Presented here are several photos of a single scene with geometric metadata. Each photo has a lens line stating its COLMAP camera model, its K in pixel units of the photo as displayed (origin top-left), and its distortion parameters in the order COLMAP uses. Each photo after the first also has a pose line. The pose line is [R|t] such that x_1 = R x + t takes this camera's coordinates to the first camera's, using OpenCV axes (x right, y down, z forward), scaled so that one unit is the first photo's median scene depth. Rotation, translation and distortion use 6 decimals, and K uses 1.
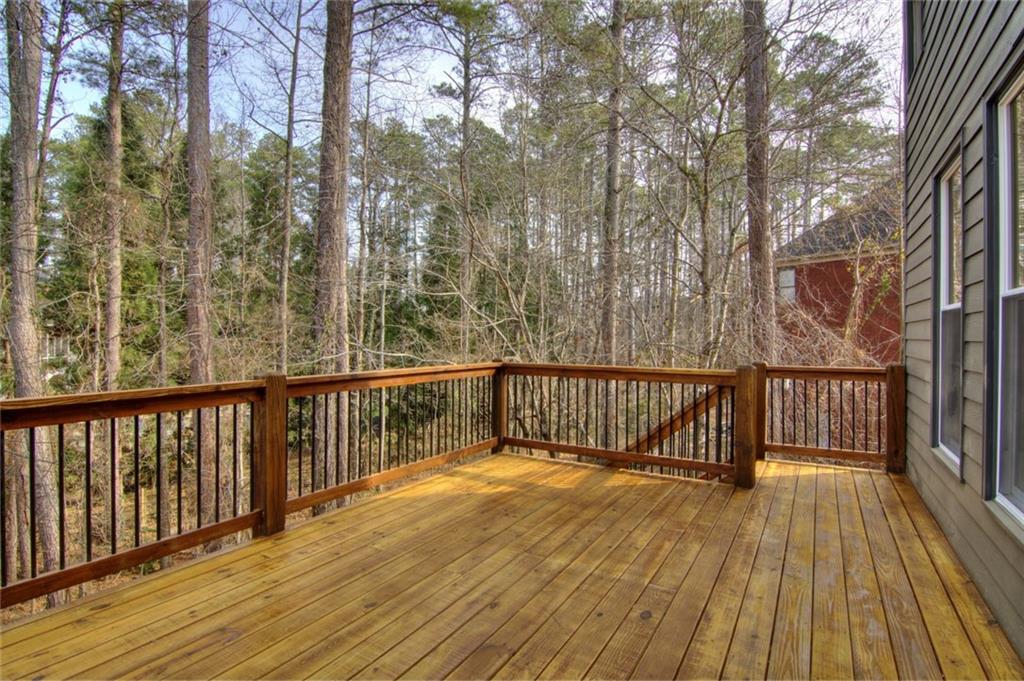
lens RADIAL K [[500.7, 0, 514.8], [0, 500.7, 336.5], [0, 0, 1]] dist [-0.019978, -0.000805]
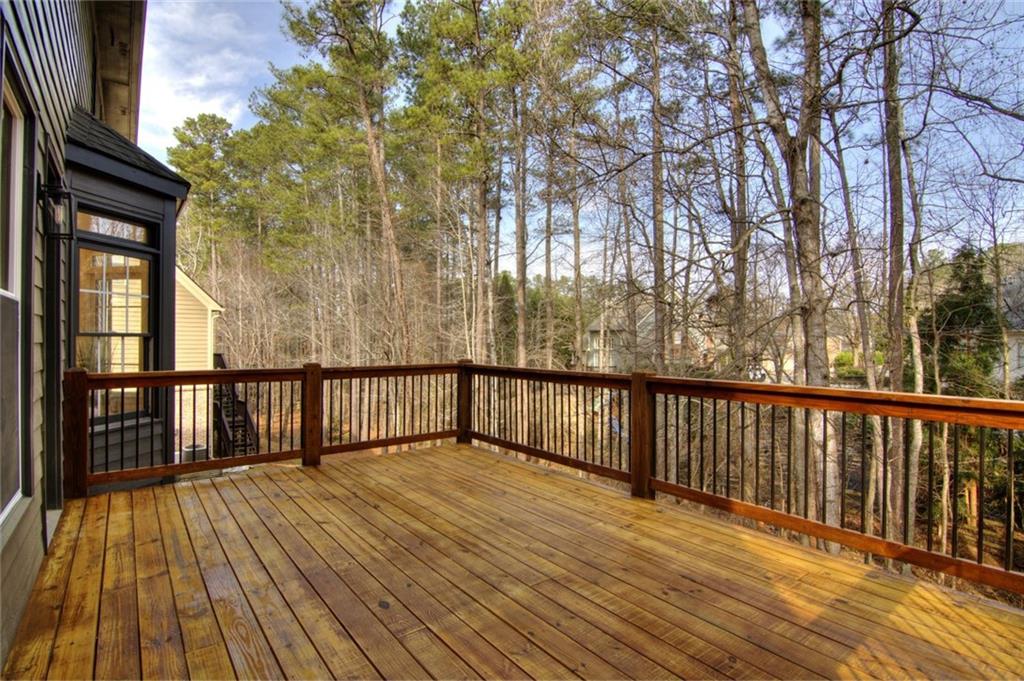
lens RADIAL K [[500.7, 0, 511.9], [0, 500.7, 339.5], [0, 0, 1]] dist [-0.019978, -0.000805]
pose [[-0.353908, -0.004071, -0.935271, 0.803337], [-0.007814, 0.999969, -0.001395, 0.001860], [0.935248, 0.006814, -0.353928, 1.131320]]
